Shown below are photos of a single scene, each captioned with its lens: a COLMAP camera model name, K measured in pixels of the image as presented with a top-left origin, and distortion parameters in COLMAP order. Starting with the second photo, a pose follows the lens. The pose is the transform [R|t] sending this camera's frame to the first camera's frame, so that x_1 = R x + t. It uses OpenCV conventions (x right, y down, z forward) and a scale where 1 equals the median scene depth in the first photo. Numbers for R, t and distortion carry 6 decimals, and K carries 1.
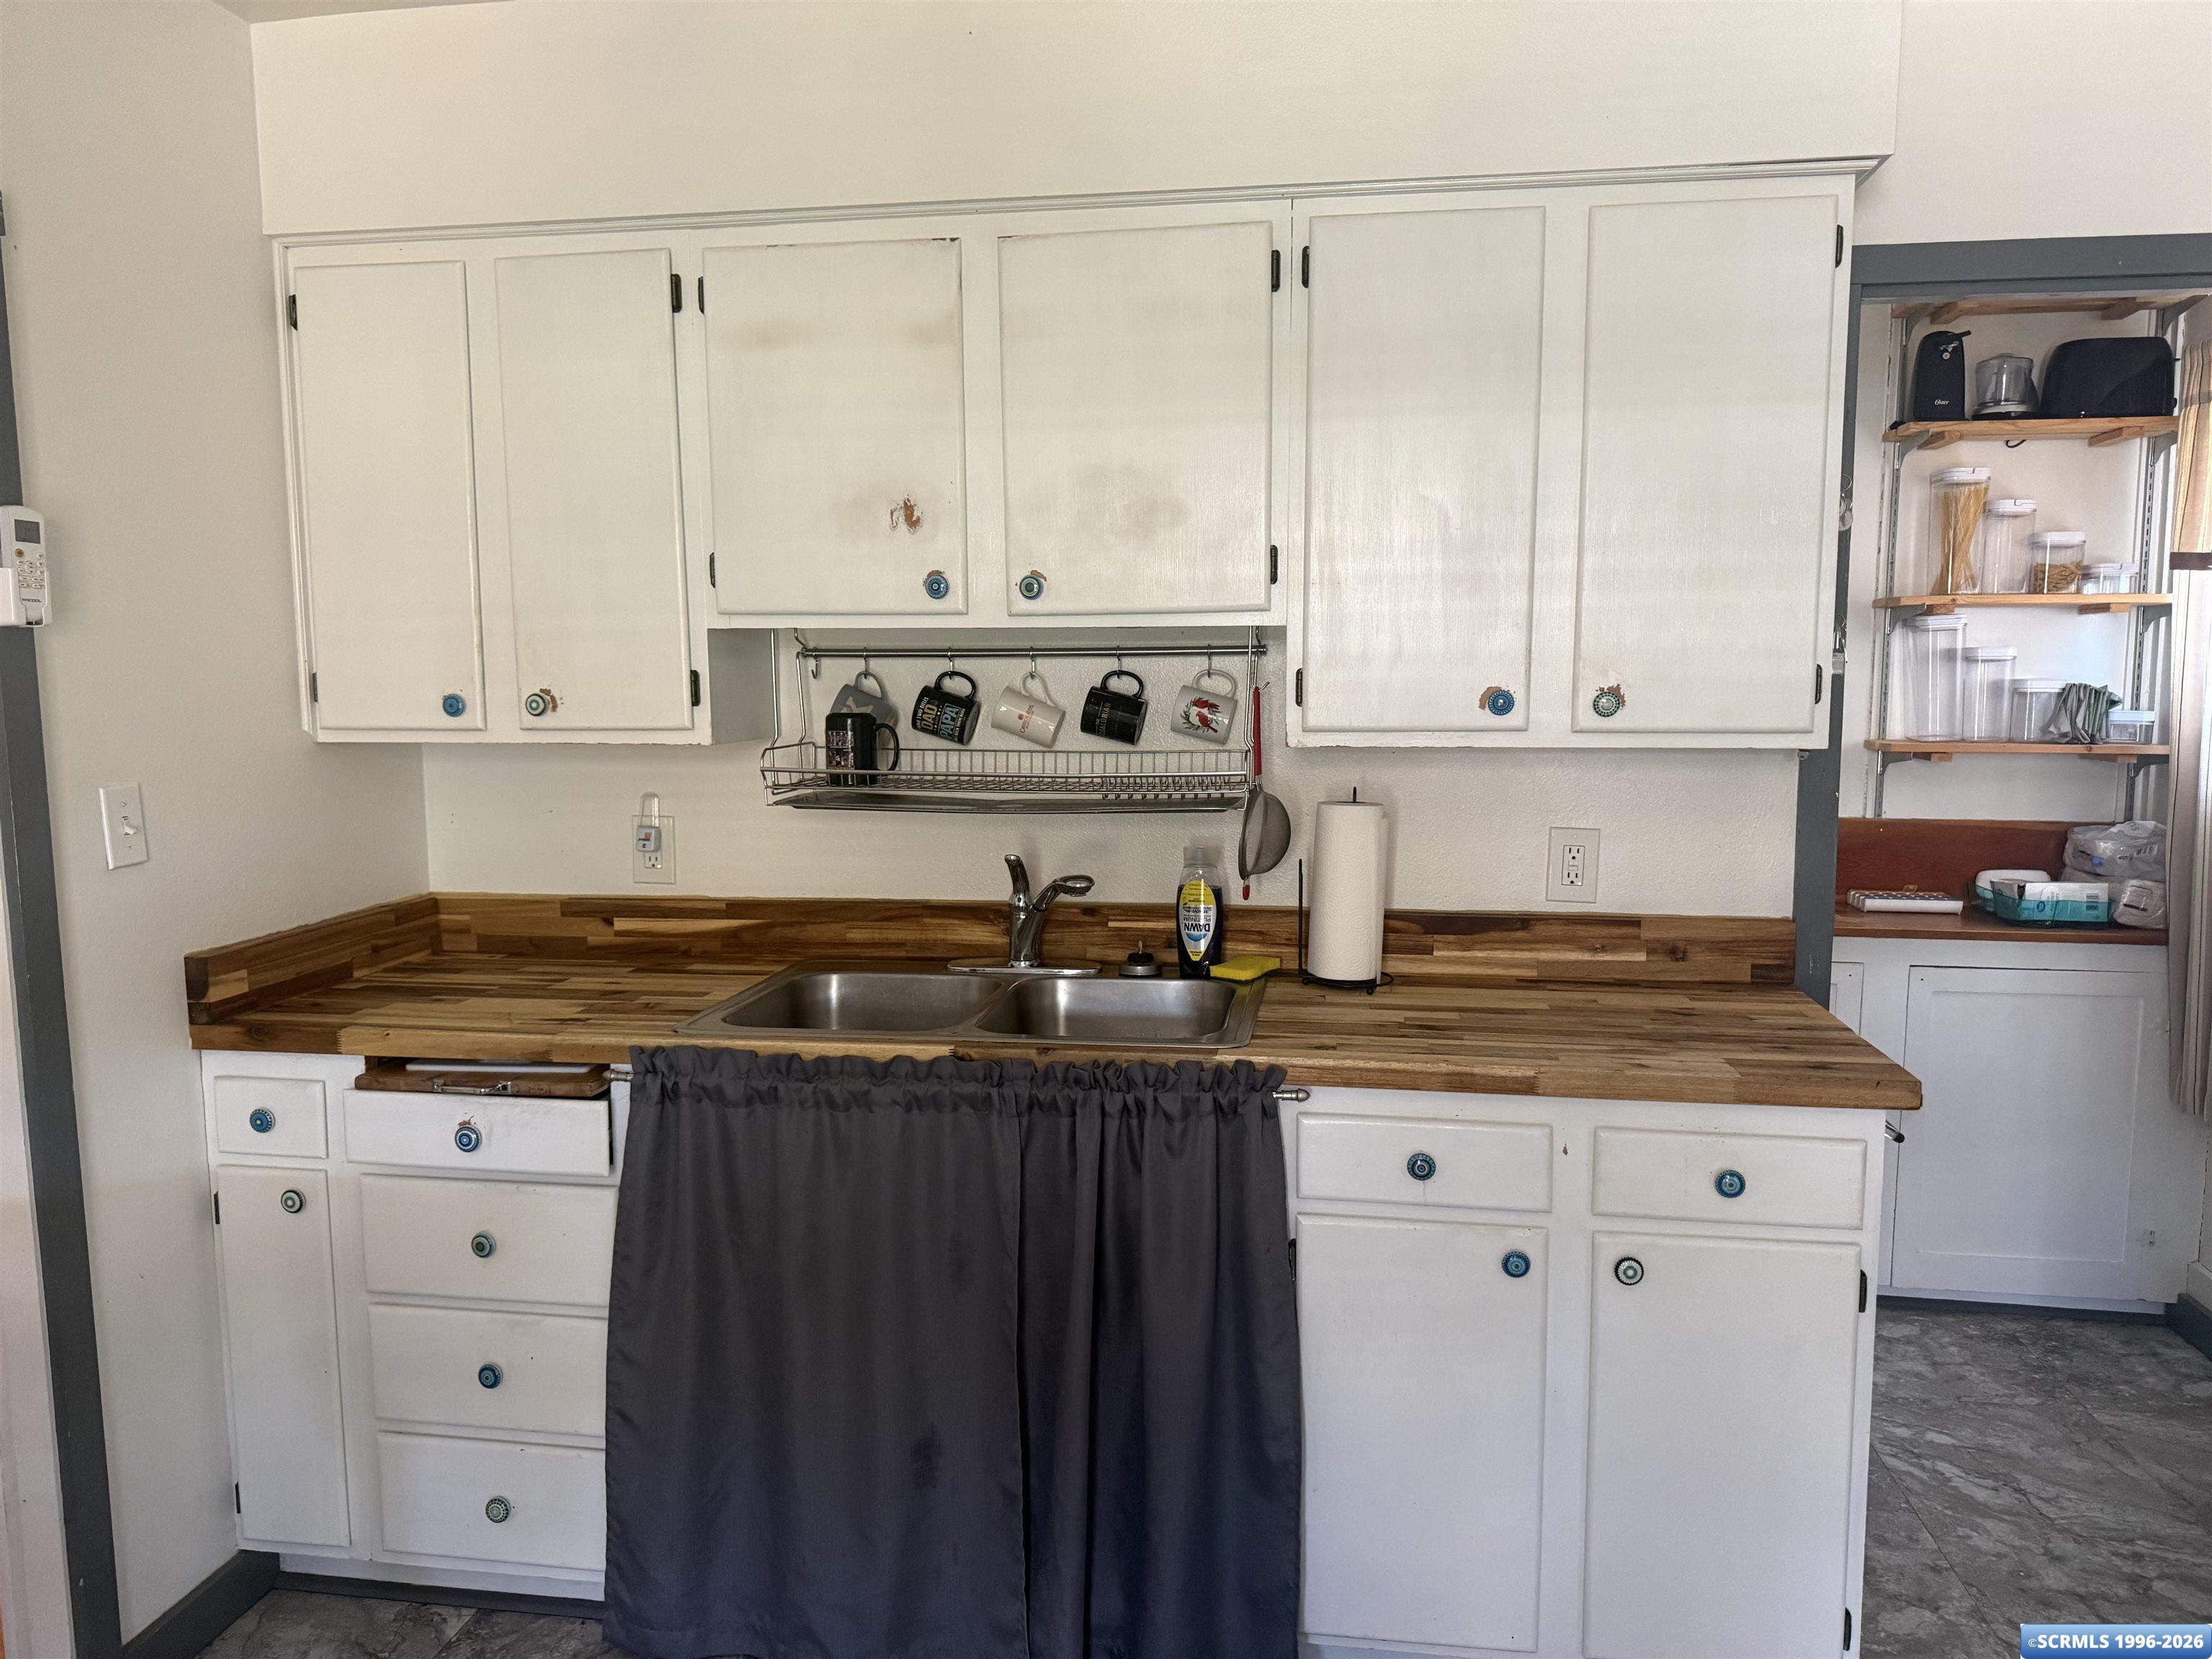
lens RADIAL K [[1546.1, 0, 1117.8], [0, 1546.1, 844.7], [0, 0, 1]] dist [0.081175, -0.099796]
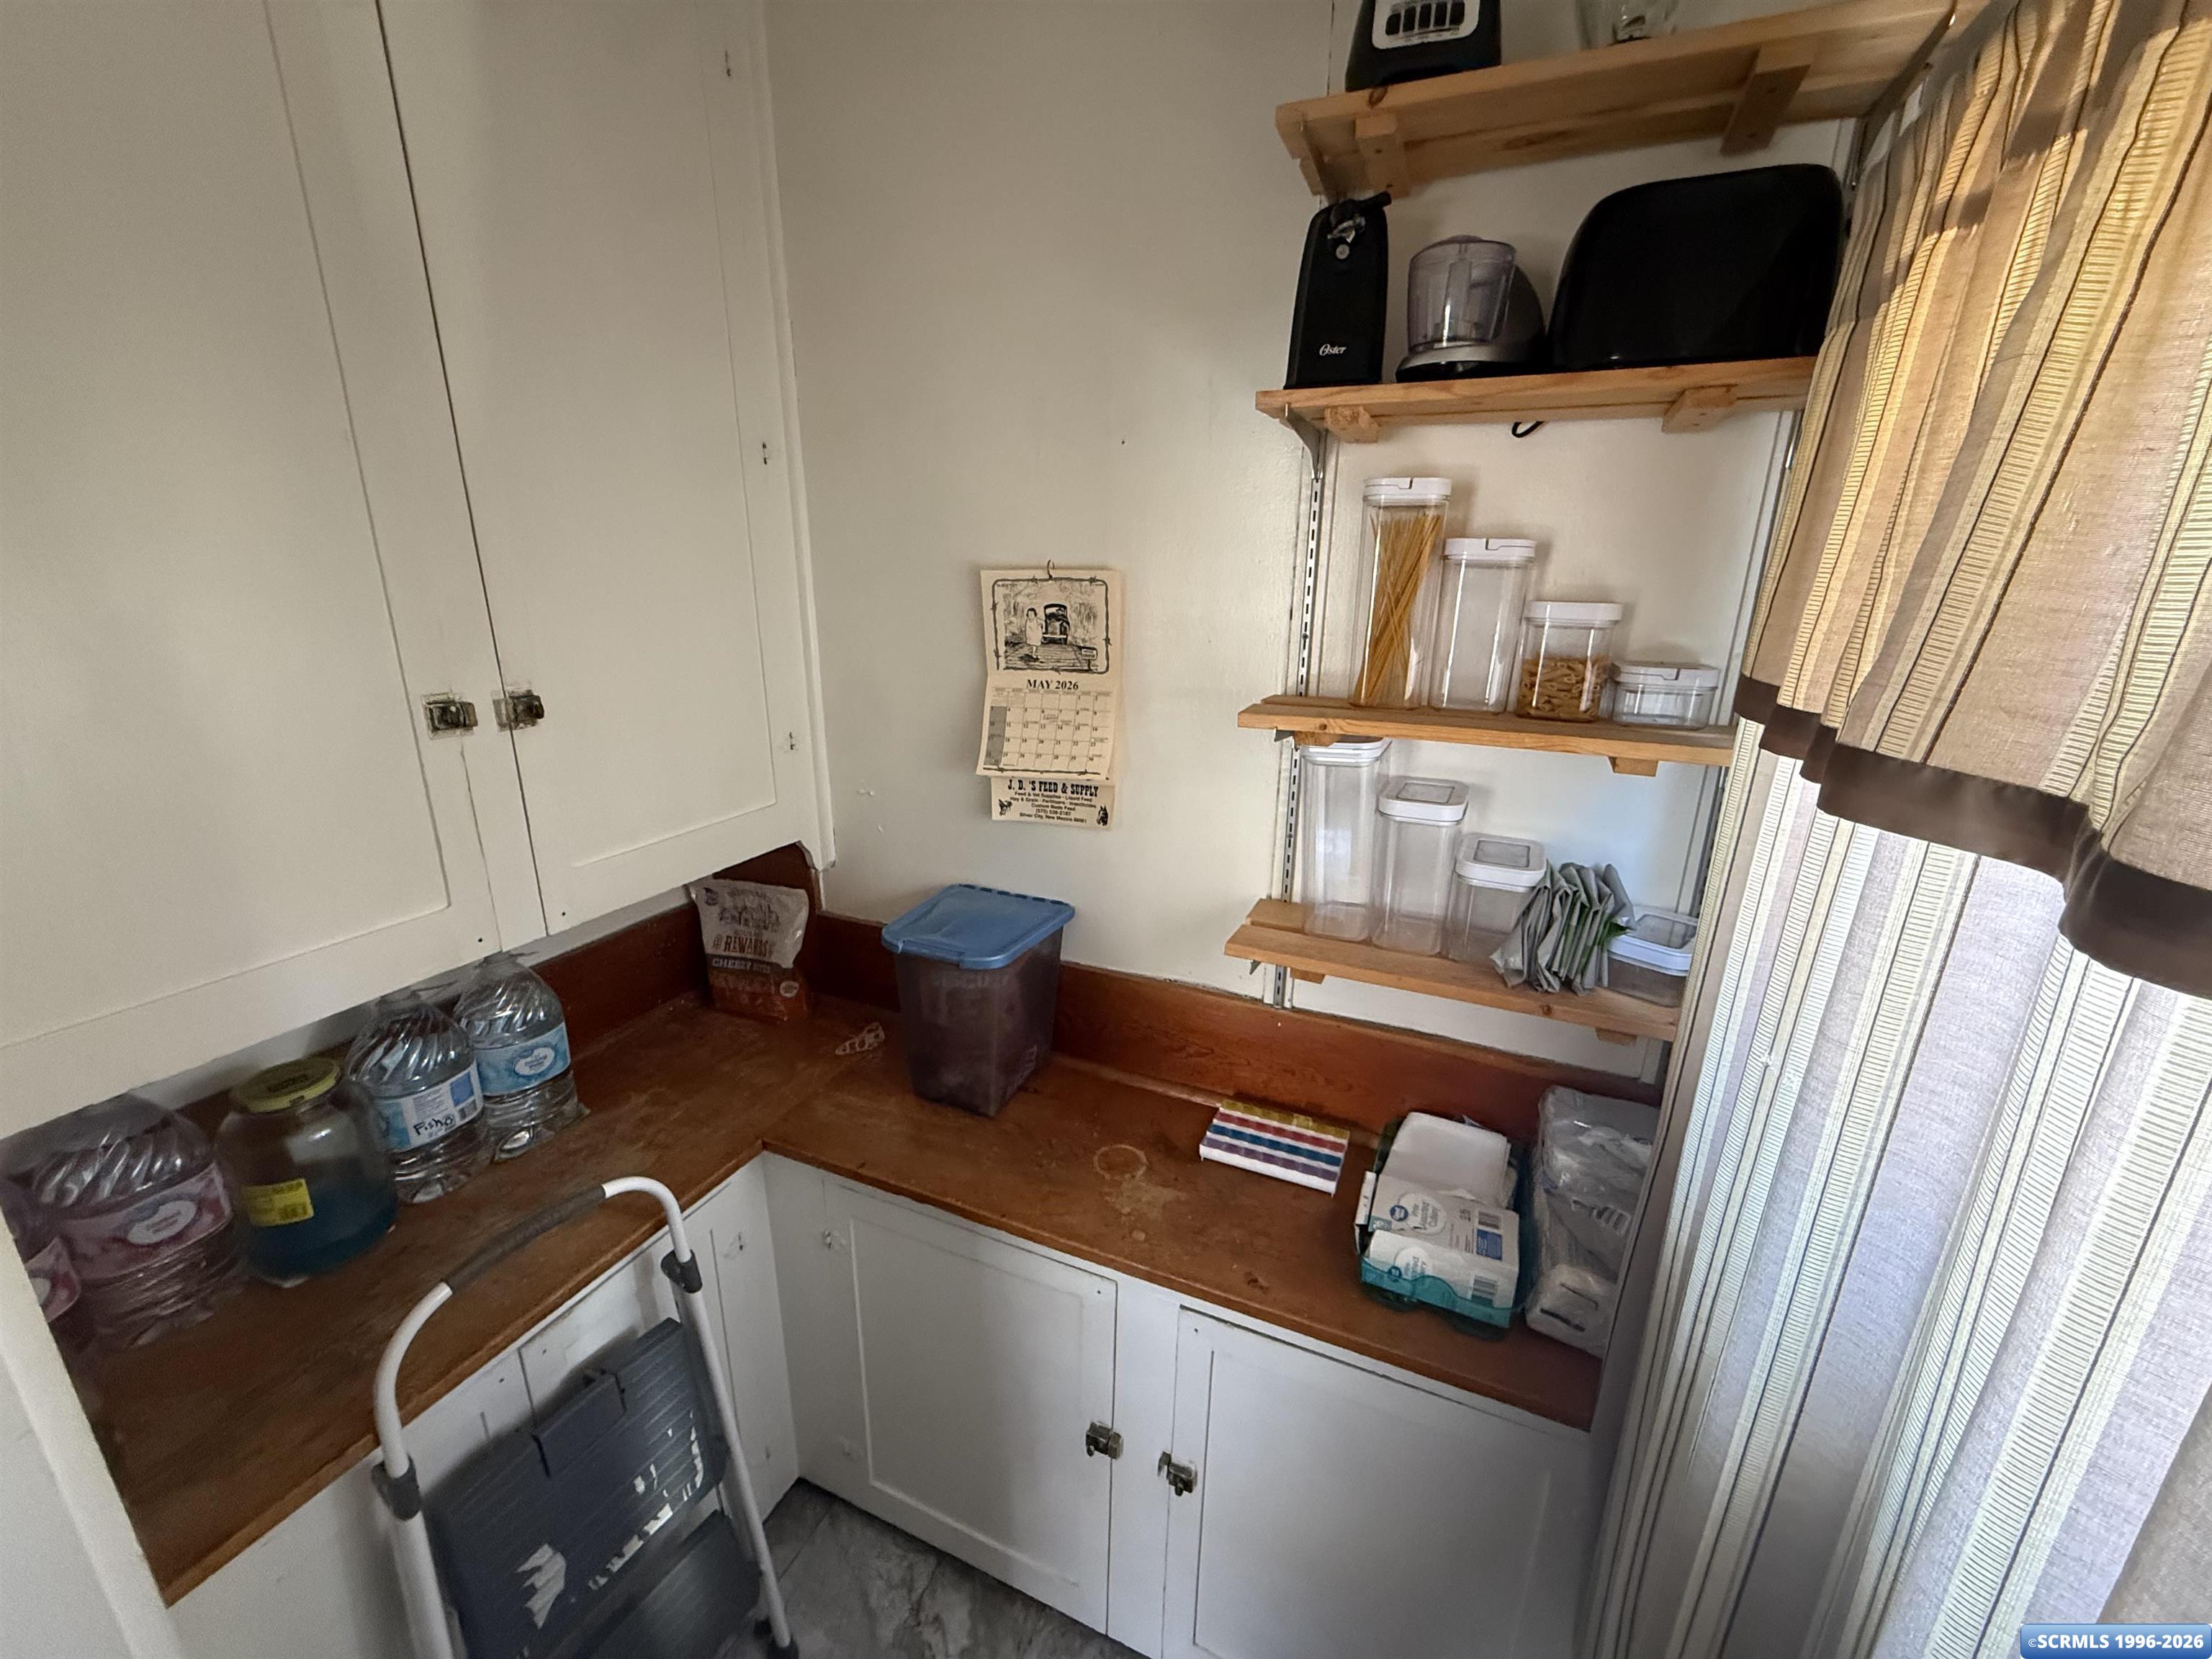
lens RADIAL K [[878.2, 0, 1093.9], [0, 878.2, 825.1], [0, 0, 1]] dist [-0.000148, 0.000045]
pose [[0.967287, 0.091513, -0.236602, 0.757912], [-0.049254, 0.982667, 0.178715, -0.246791], [0.248856, -0.161215, 0.955029, 0.962647]]
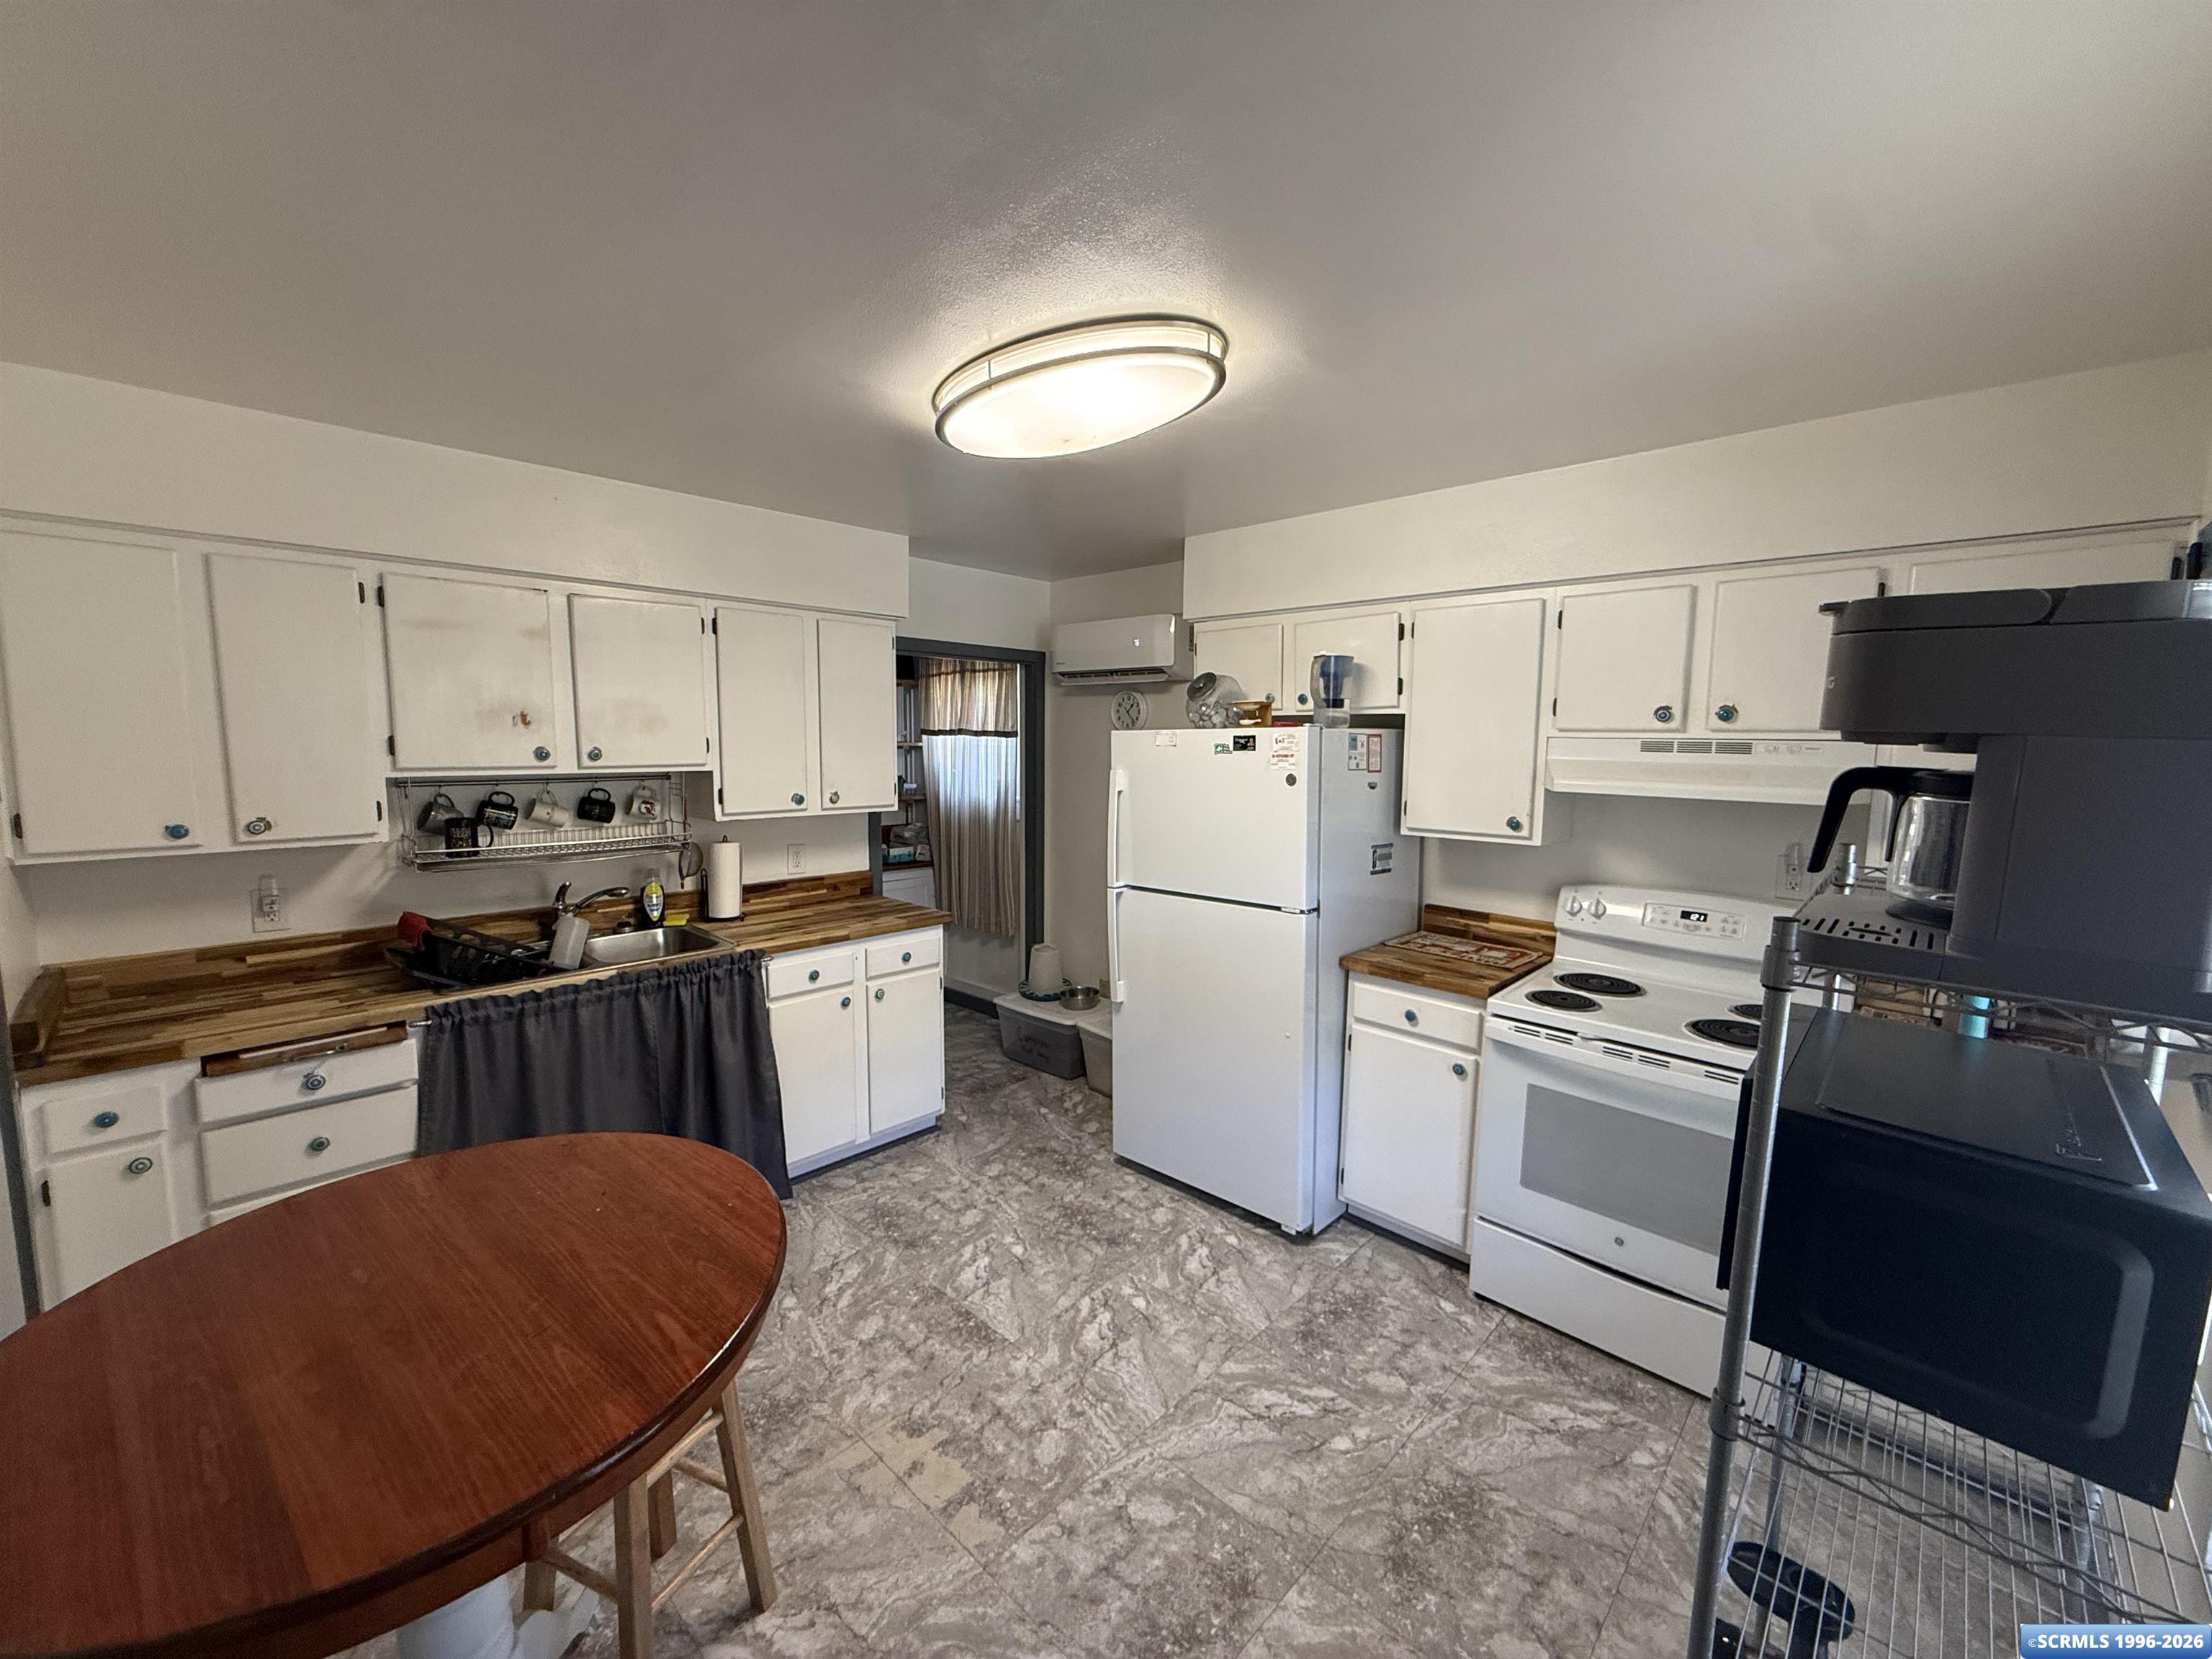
lens RADIAL K [[883.1, 0, 1102.5], [0, 883.1, 828.1], [0, 0, 1]] dist [-0.001682, 0.000138]
pose [[0.575002, -0.075347, 0.814675, -0.626711], [0.079703, 0.996173, 0.035879, -0.052365], [-0.814261, 0.044302, 0.578806, -0.254596]]
